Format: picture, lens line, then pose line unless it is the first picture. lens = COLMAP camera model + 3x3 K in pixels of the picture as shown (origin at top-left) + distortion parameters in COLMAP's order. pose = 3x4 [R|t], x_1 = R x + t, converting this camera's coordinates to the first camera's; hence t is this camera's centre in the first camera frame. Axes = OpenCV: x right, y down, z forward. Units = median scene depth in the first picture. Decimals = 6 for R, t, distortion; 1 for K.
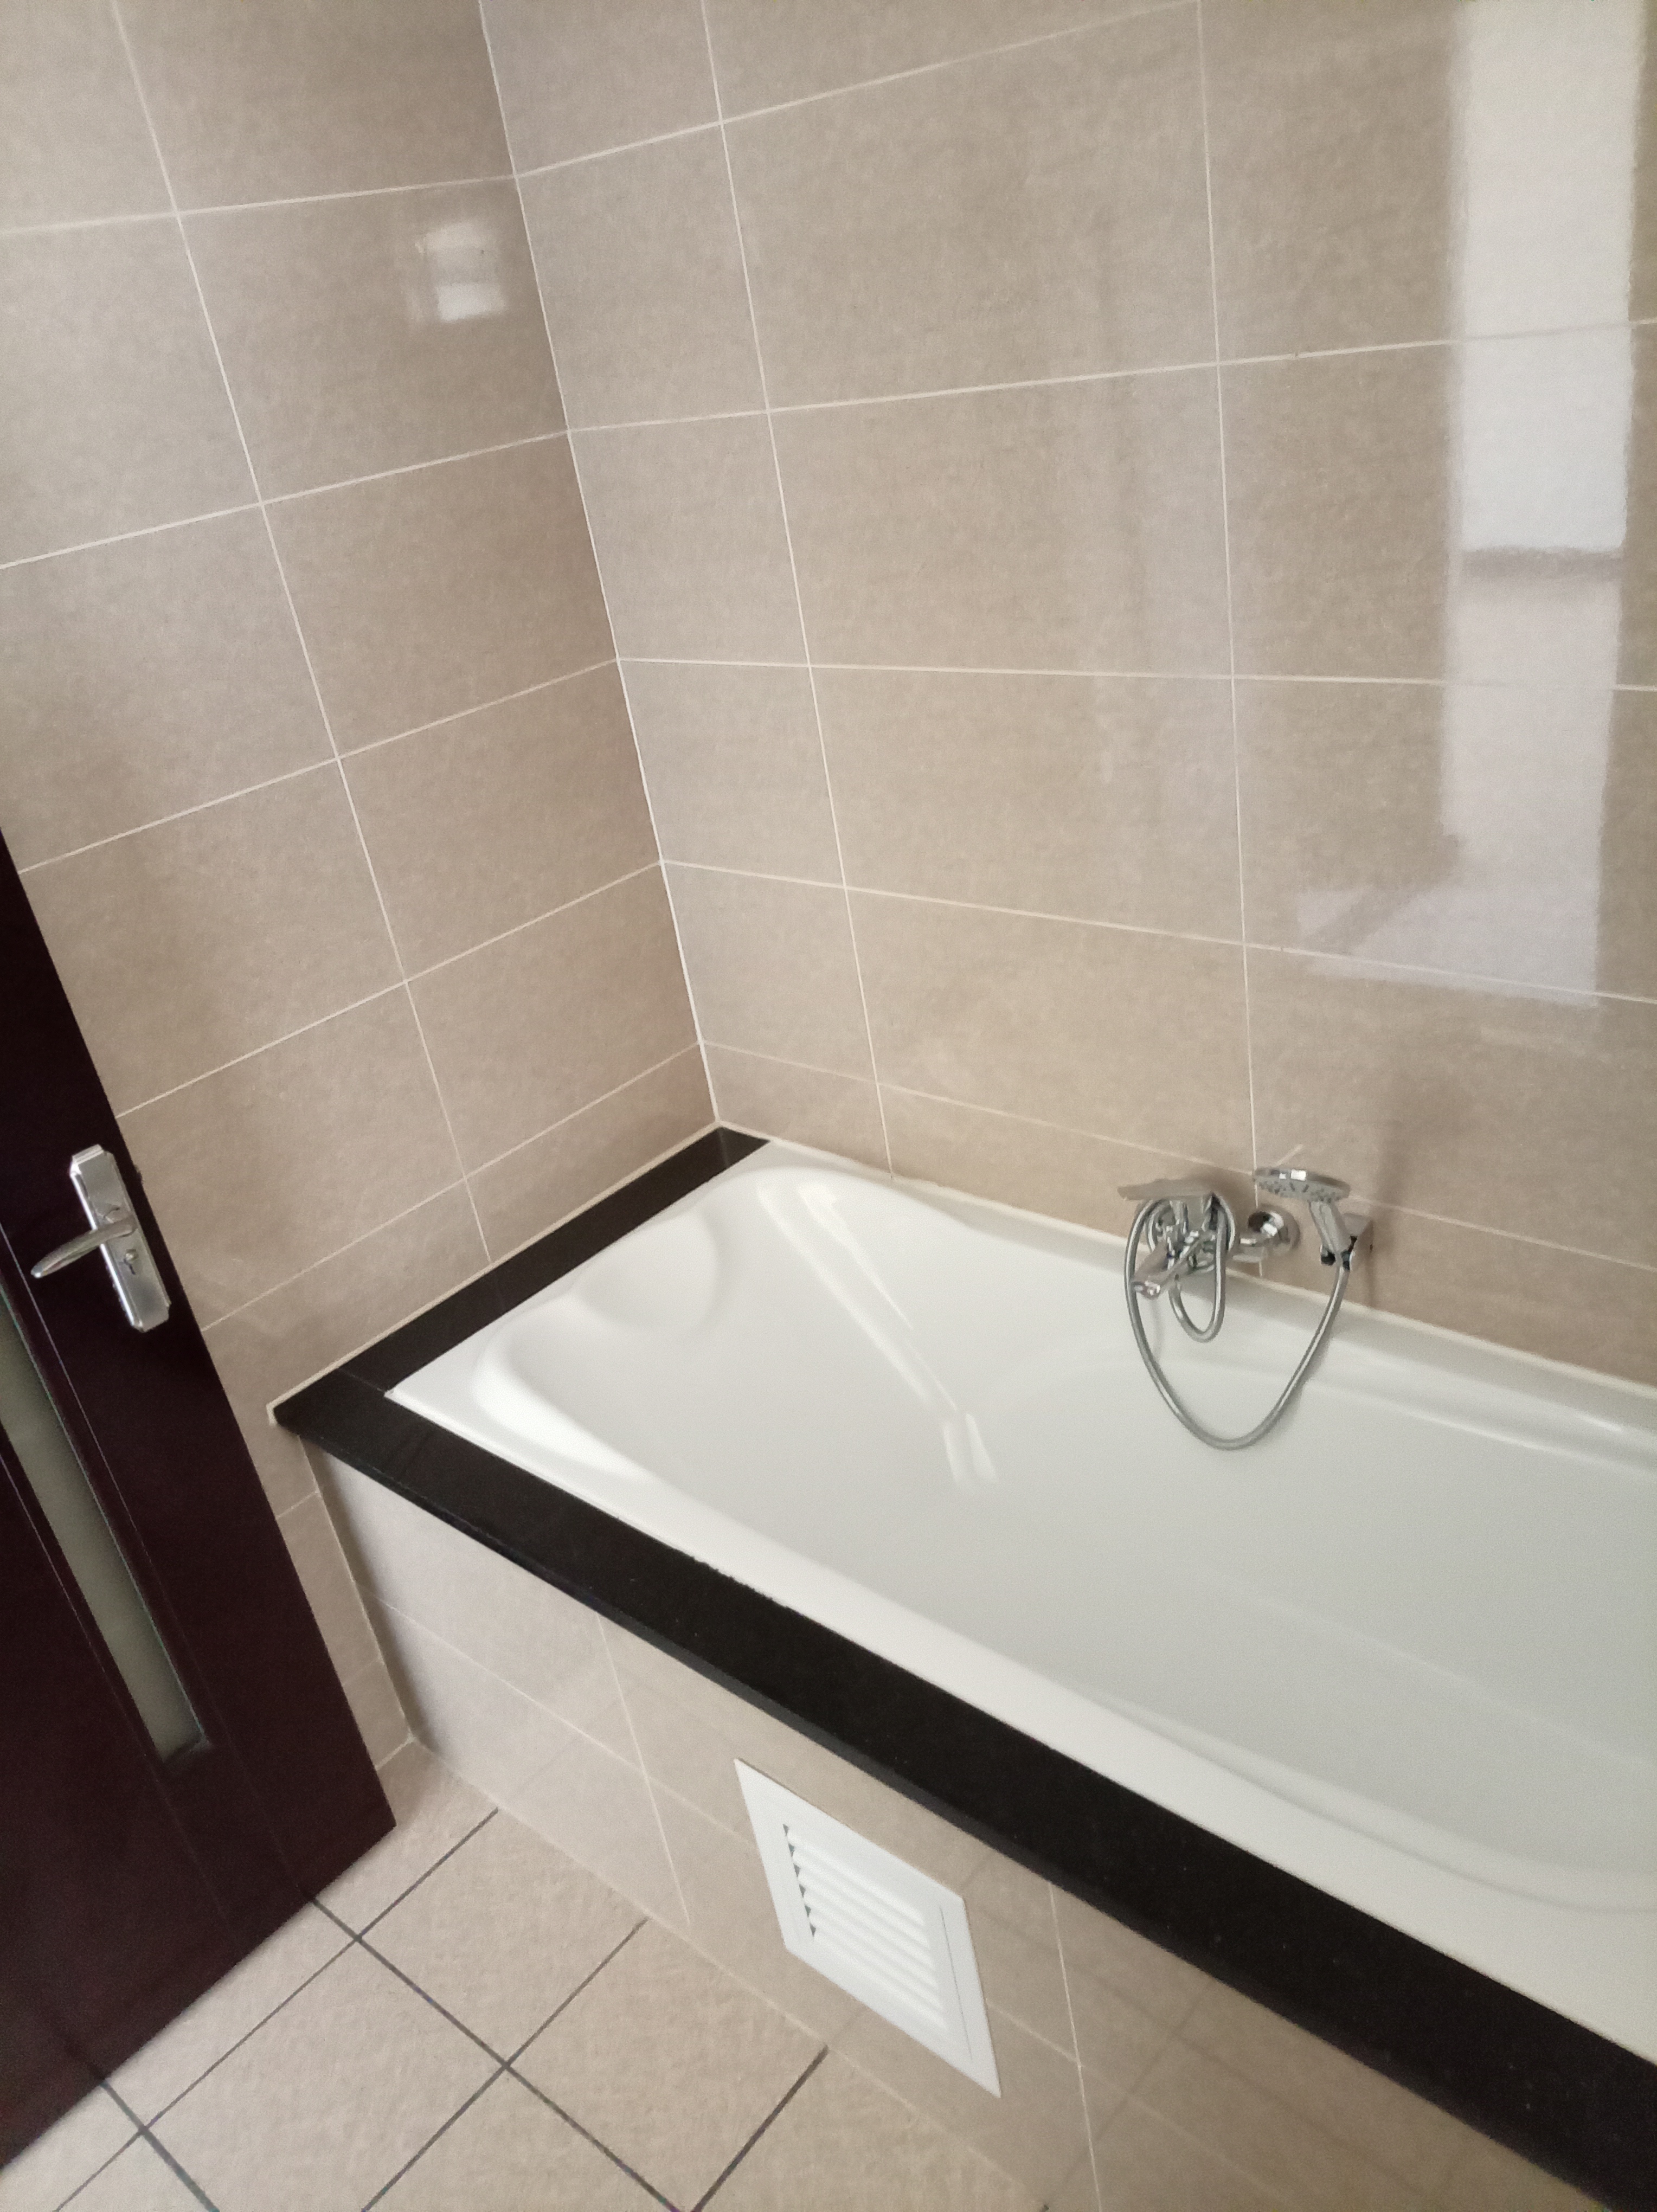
lens RADIAL K [[1674.8, 0, 828.5], [0, 1674.8, 1106.0], [0, 0, 1]] dist [-0.007435, 0.002543]
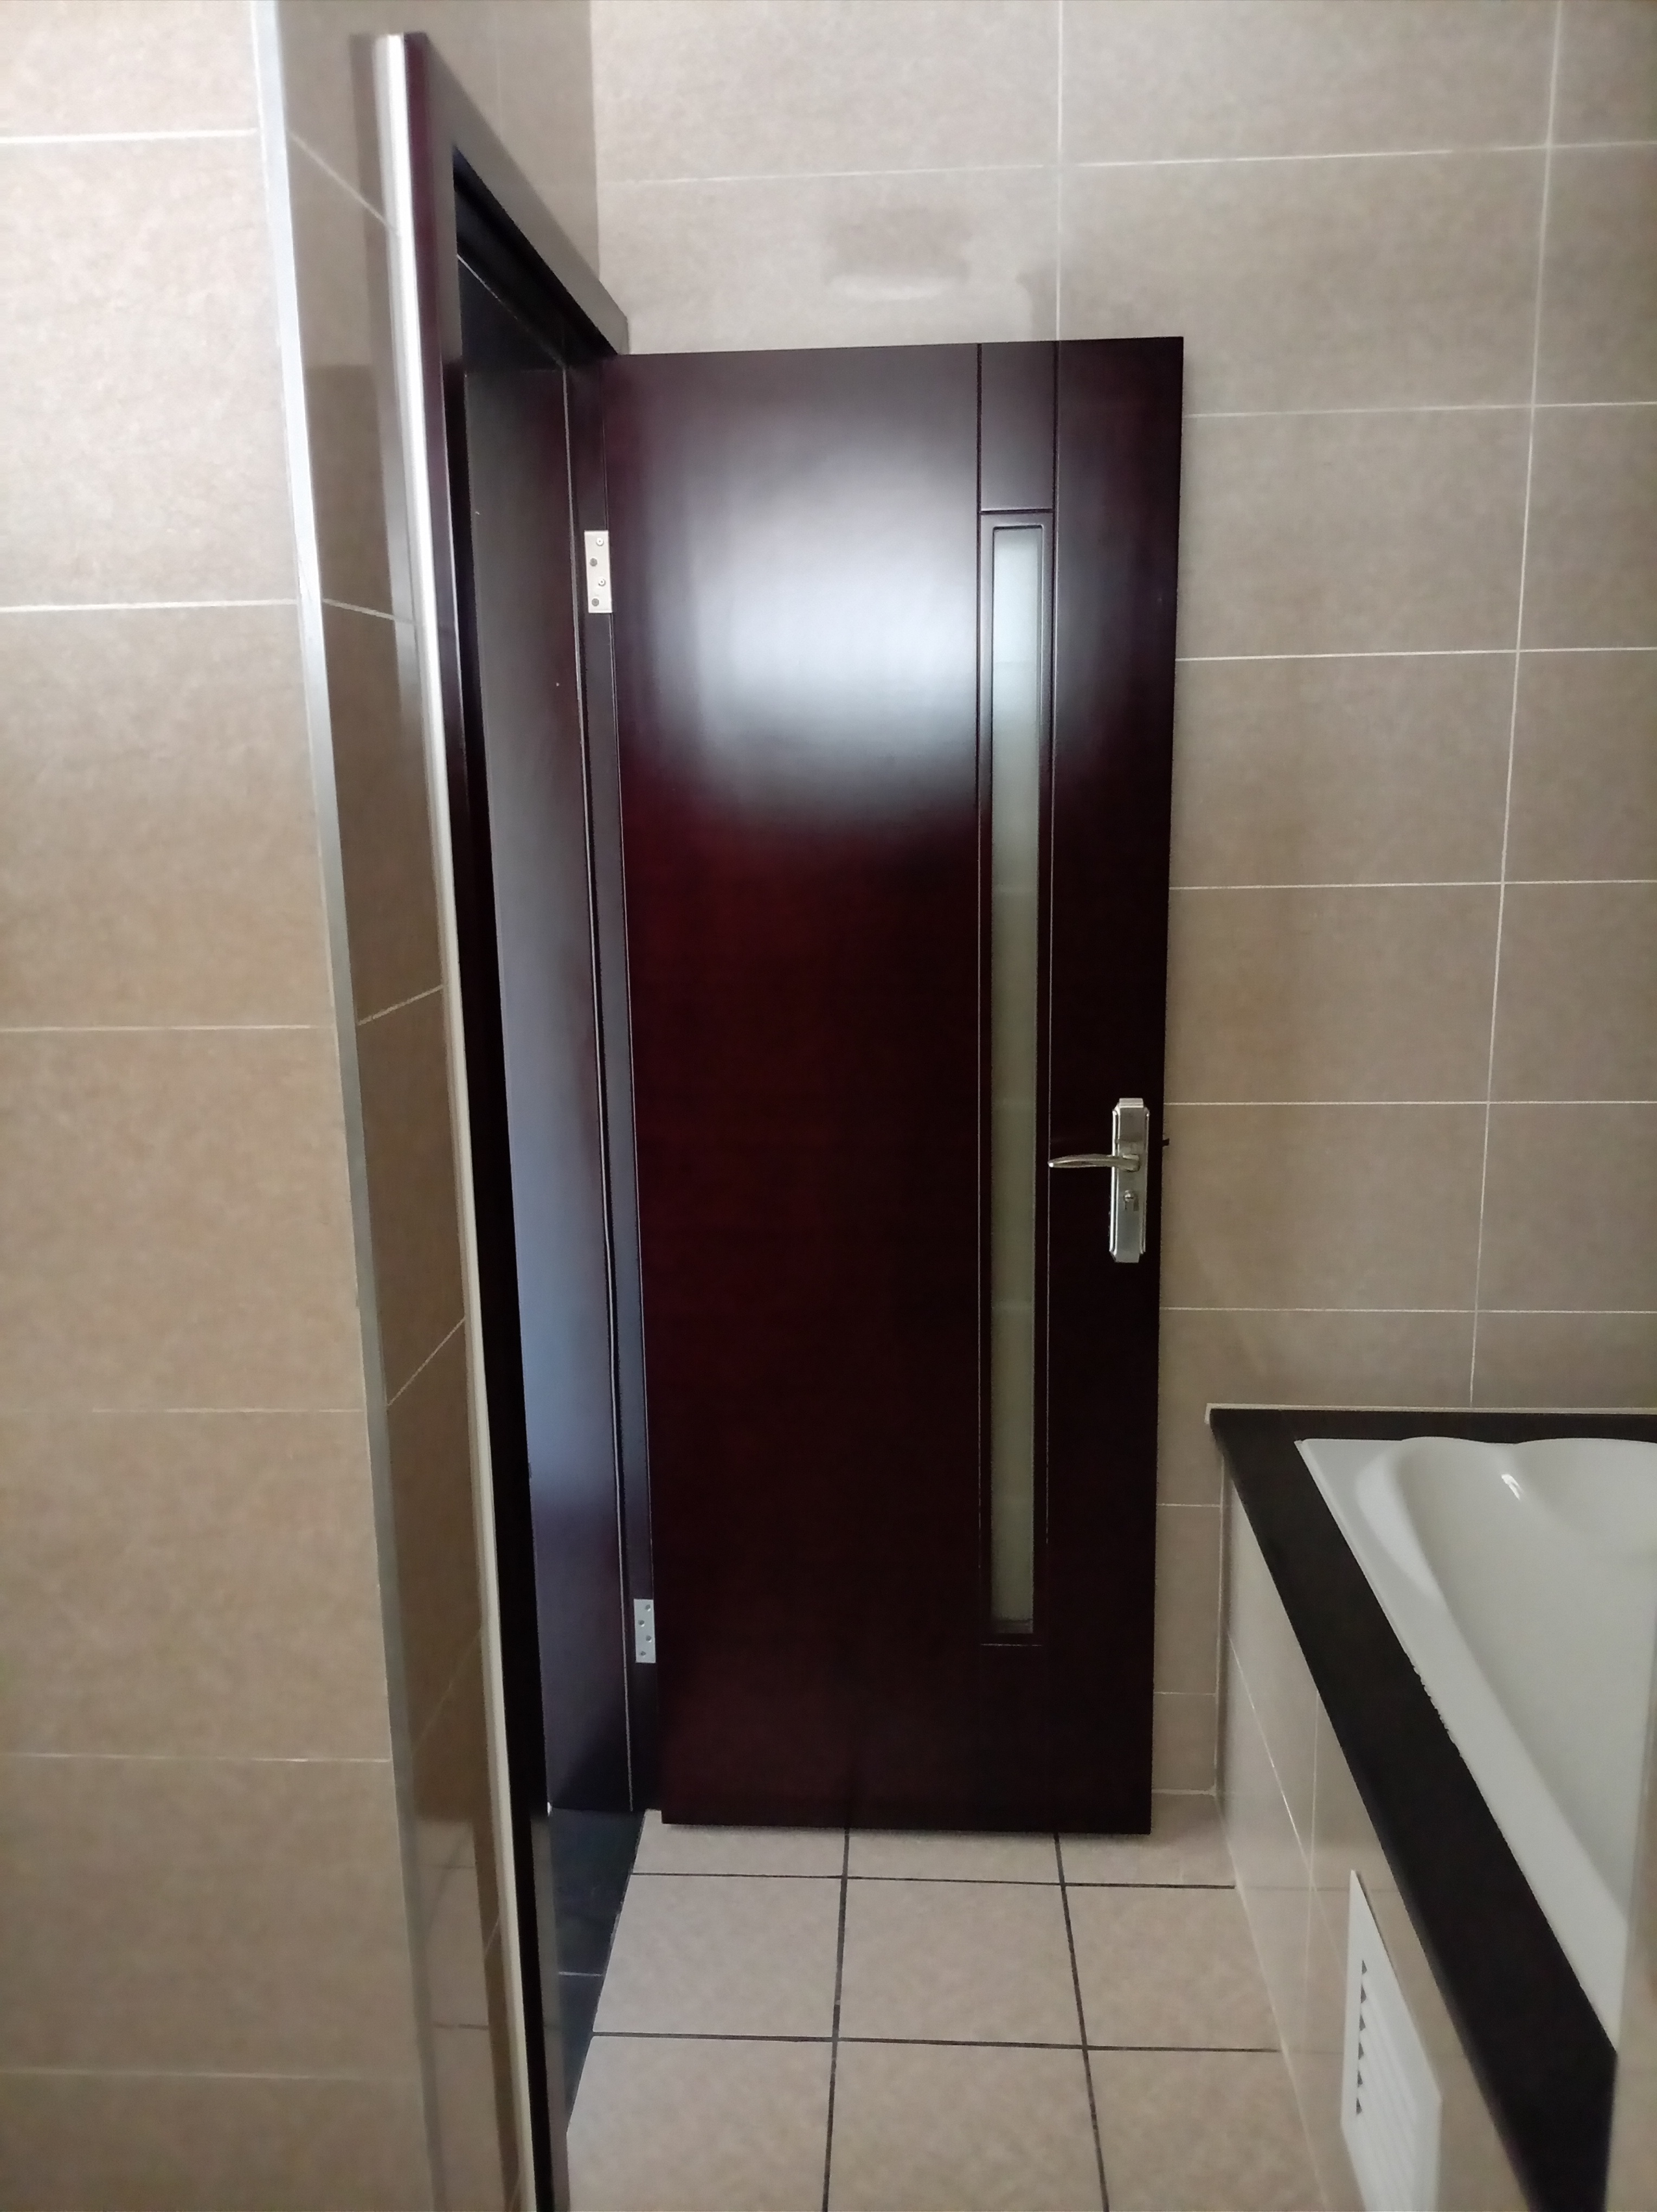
lens RADIAL K [[1635.5, 0, 828.5], [0, 1635.5, 1106.0], [0, 0, 1]] dist [0.070010, -0.117229]
pose [[0.603870, 0.301923, -0.737688, 0.286839], [-0.425884, 0.904520, 0.021577, 0.089923], [0.673769, 0.301139, 0.674797, 0.024045]]
